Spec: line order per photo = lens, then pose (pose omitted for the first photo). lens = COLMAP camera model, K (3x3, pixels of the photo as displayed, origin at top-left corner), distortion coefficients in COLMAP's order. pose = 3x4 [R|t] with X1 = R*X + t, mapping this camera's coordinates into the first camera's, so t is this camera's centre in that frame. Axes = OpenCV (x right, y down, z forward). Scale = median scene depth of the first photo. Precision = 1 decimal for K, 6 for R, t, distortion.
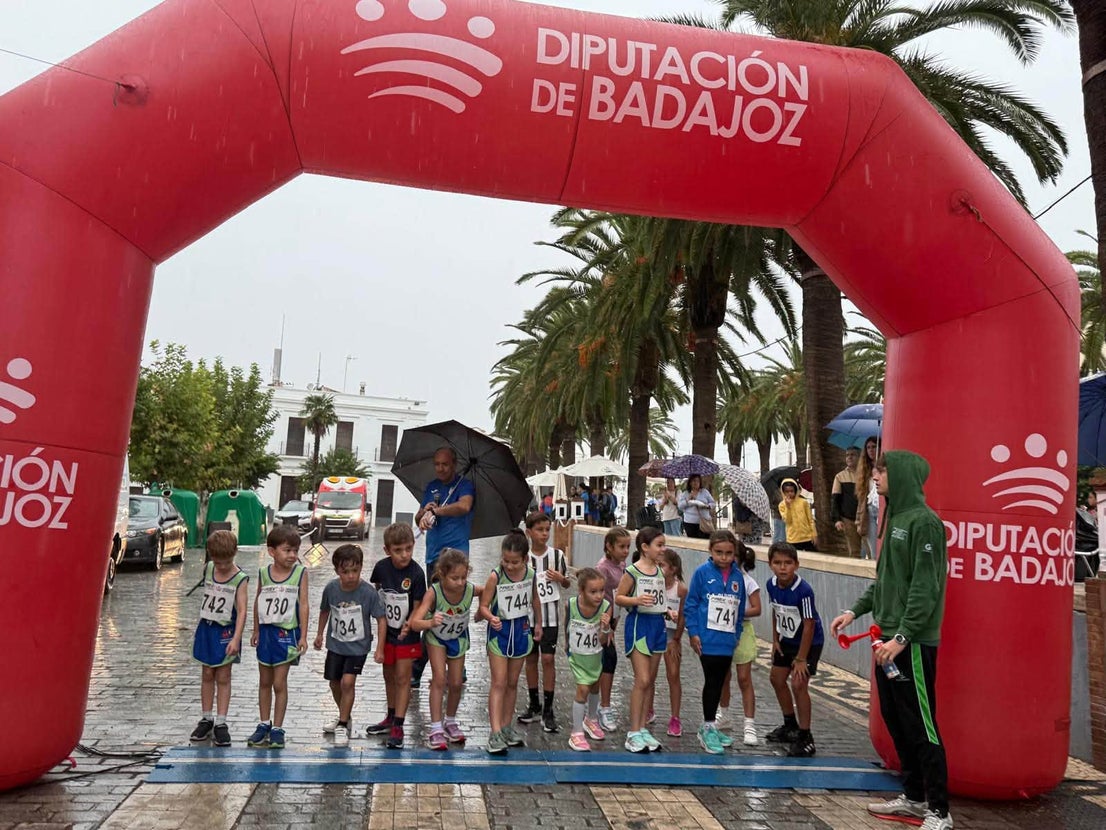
lens RADIAL K [[1168.6, 0, 553.0], [0, 1168.6, 415.0], [0, 0, 1]] dist [-0.009517, -0.020876]
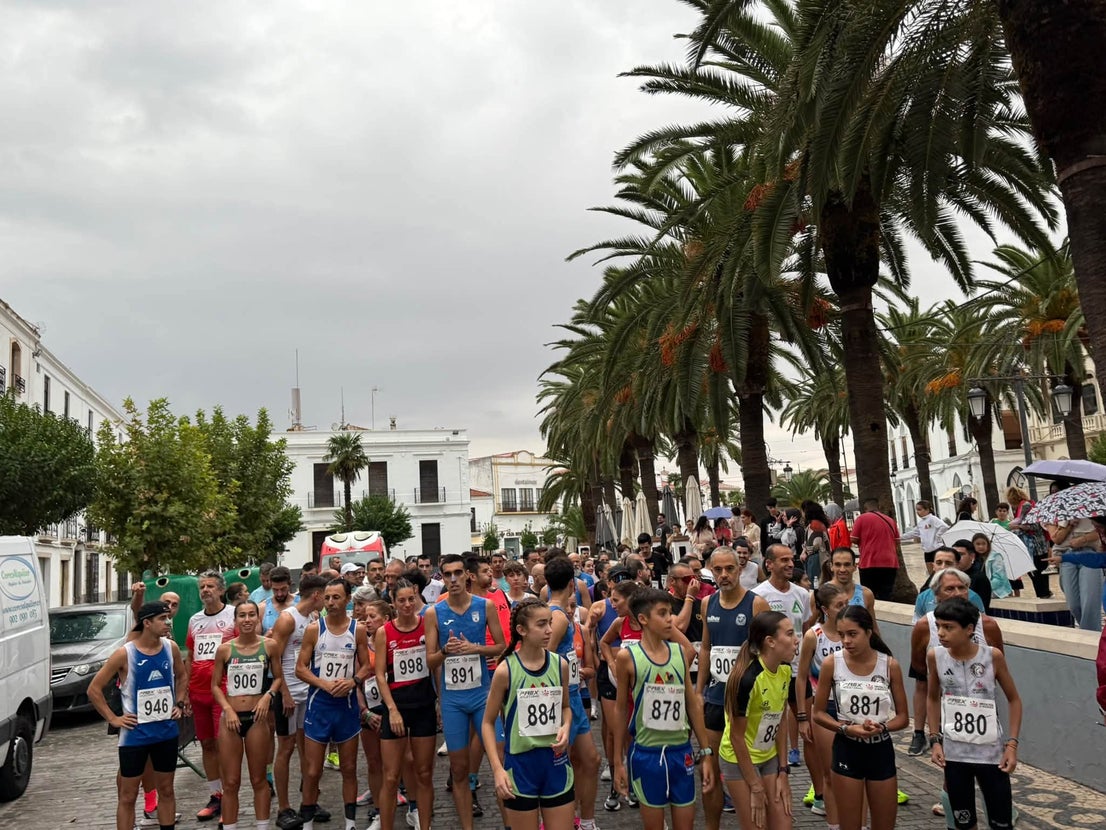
lens RADIAL K [[783.6, 0, 553.0], [0, 783.6, 415.0], [0, 0, 1]] dist [0.012776, 0.004876]
pose [[0.993213, -0.116301, -0.001133, -0.043587], [0.116305, 0.993205, 0.004127, -0.017125], [0.000645, -0.004231, 0.999991, 0.427624]]
